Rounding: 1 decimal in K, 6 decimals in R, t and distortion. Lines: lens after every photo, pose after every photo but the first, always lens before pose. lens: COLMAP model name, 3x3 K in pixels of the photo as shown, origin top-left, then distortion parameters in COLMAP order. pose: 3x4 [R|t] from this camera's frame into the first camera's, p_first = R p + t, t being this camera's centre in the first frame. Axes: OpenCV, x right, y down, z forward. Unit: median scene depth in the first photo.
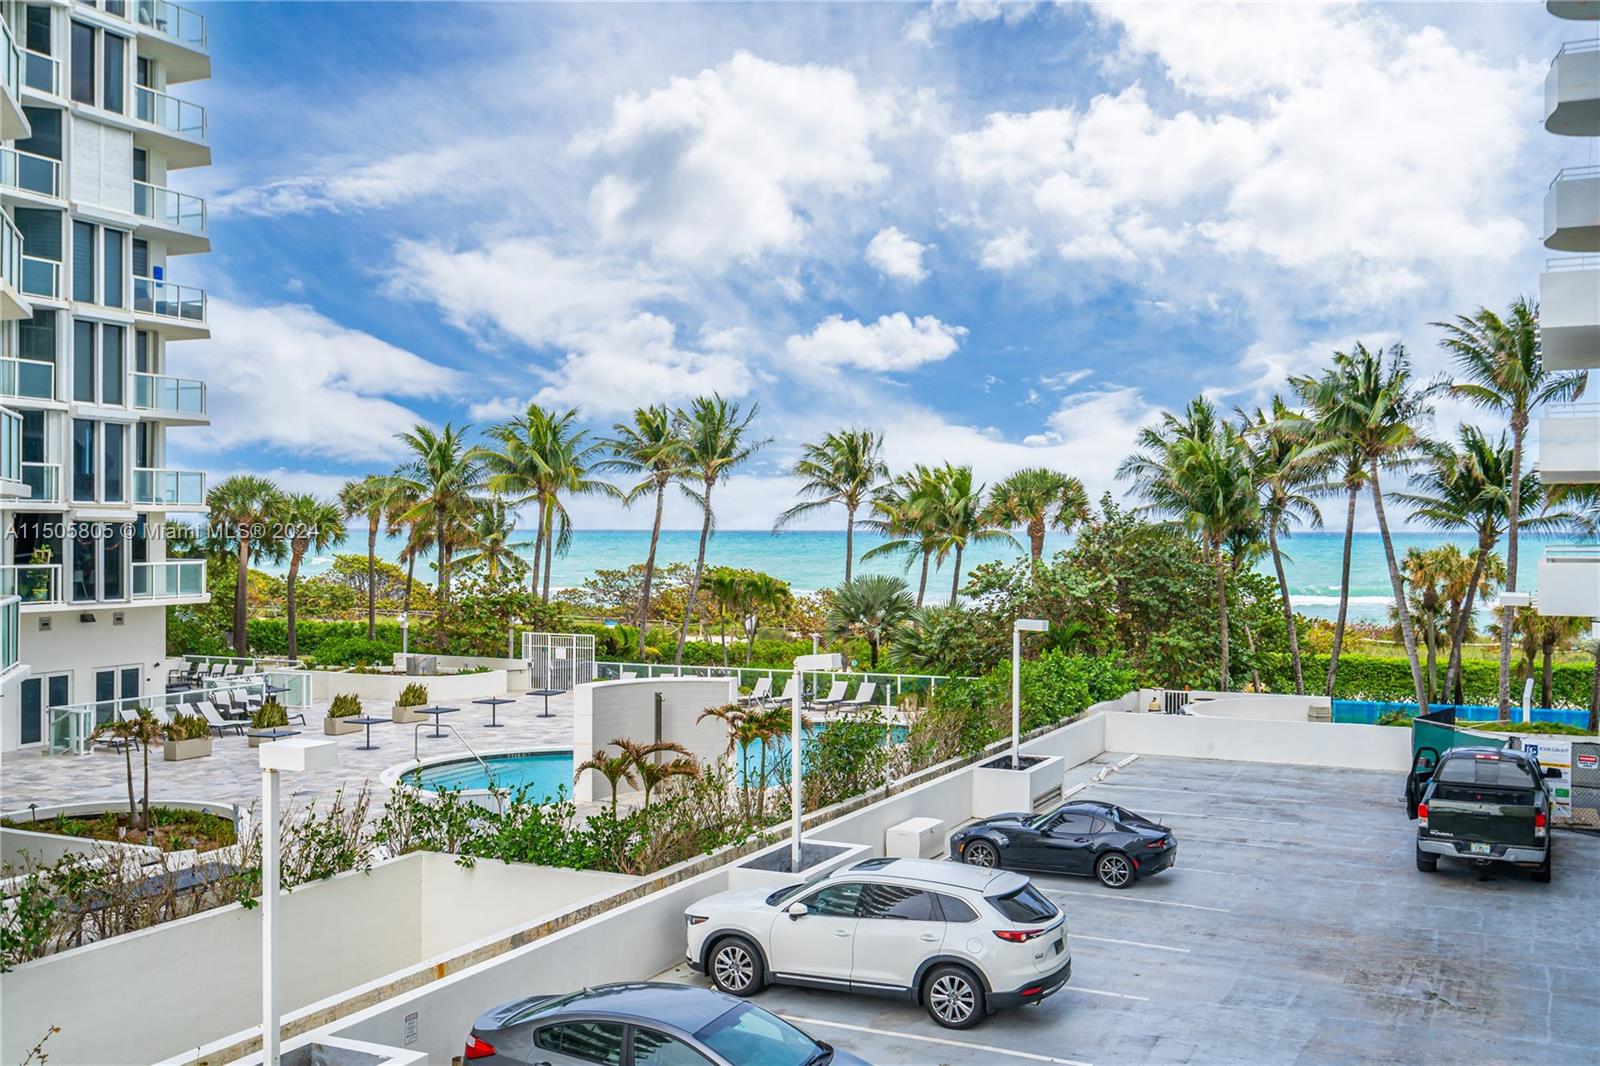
lens RADIAL K [[1618.6, 0, 800.0], [0, 1618.6, 533.0], [0, 0, 1]] dist [0.008846, 0.011407]
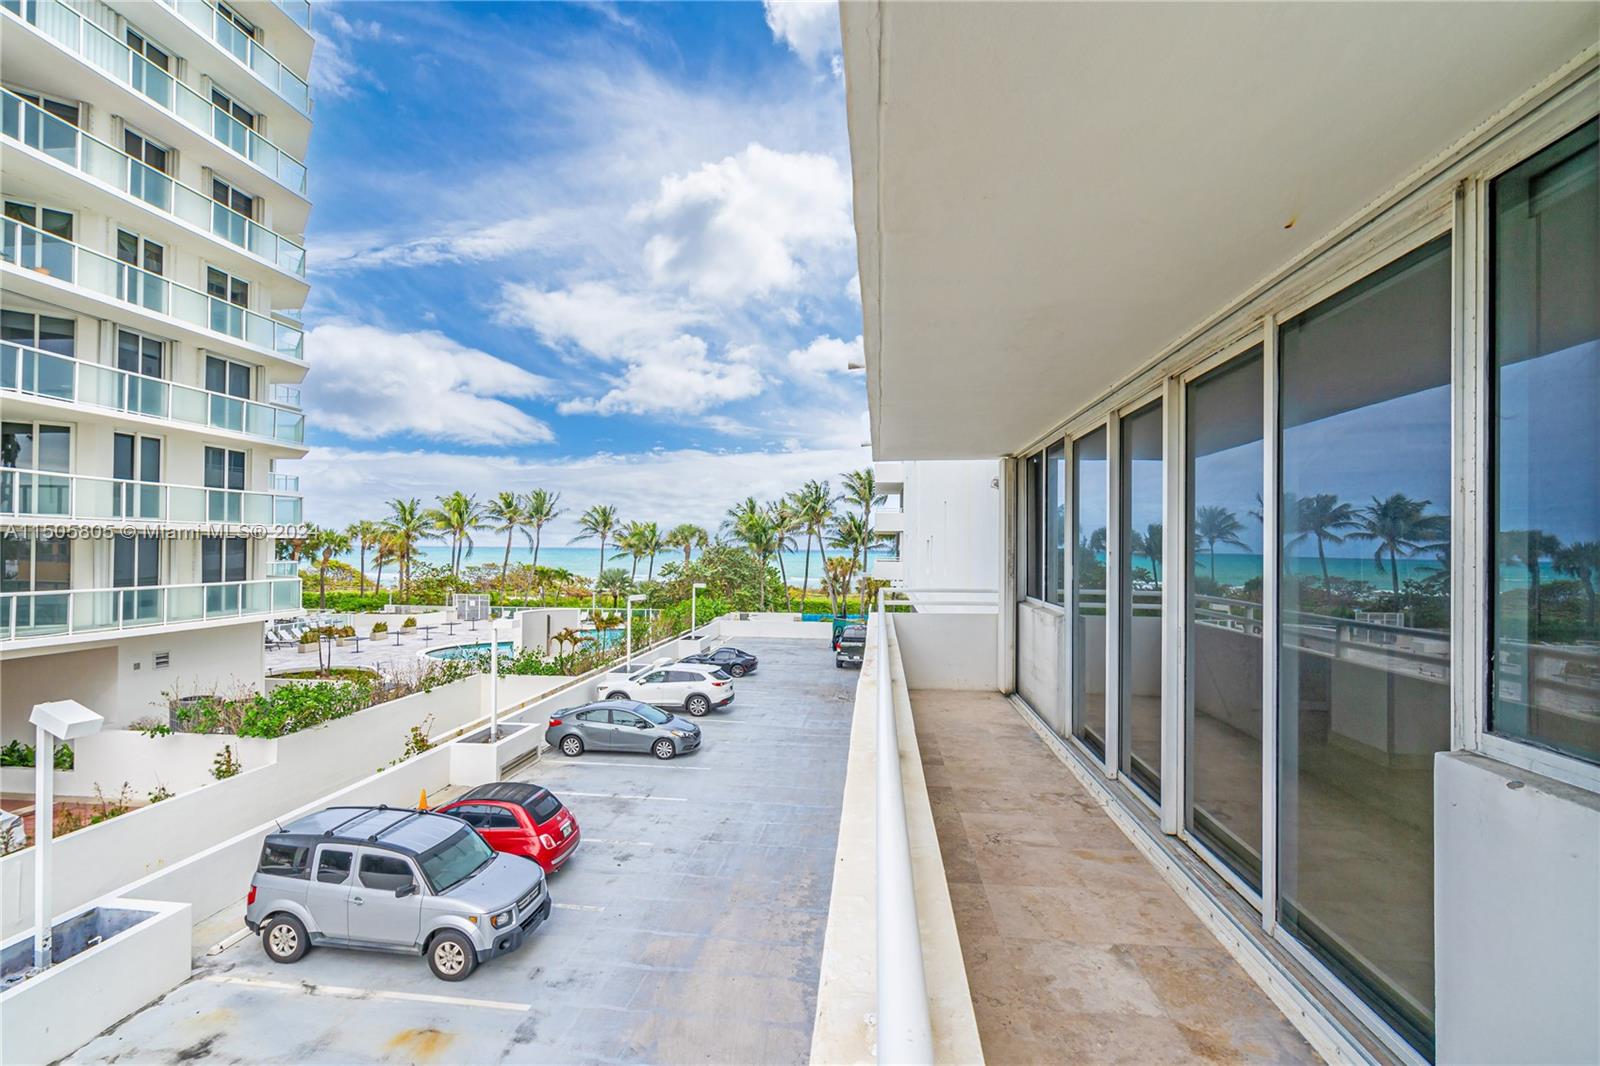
lens RADIAL K [[727.7, 0, 795.6], [0, 727.7, 536.1], [0, 0, 1]] dist [-0.002742, -0.000018]
pose [[0.948365, 0.011349, 0.316979, -0.053513], [-0.005474, 0.999796, -0.019417, -0.001277], [-0.317135, 0.016679, 0.948234, -0.111467]]
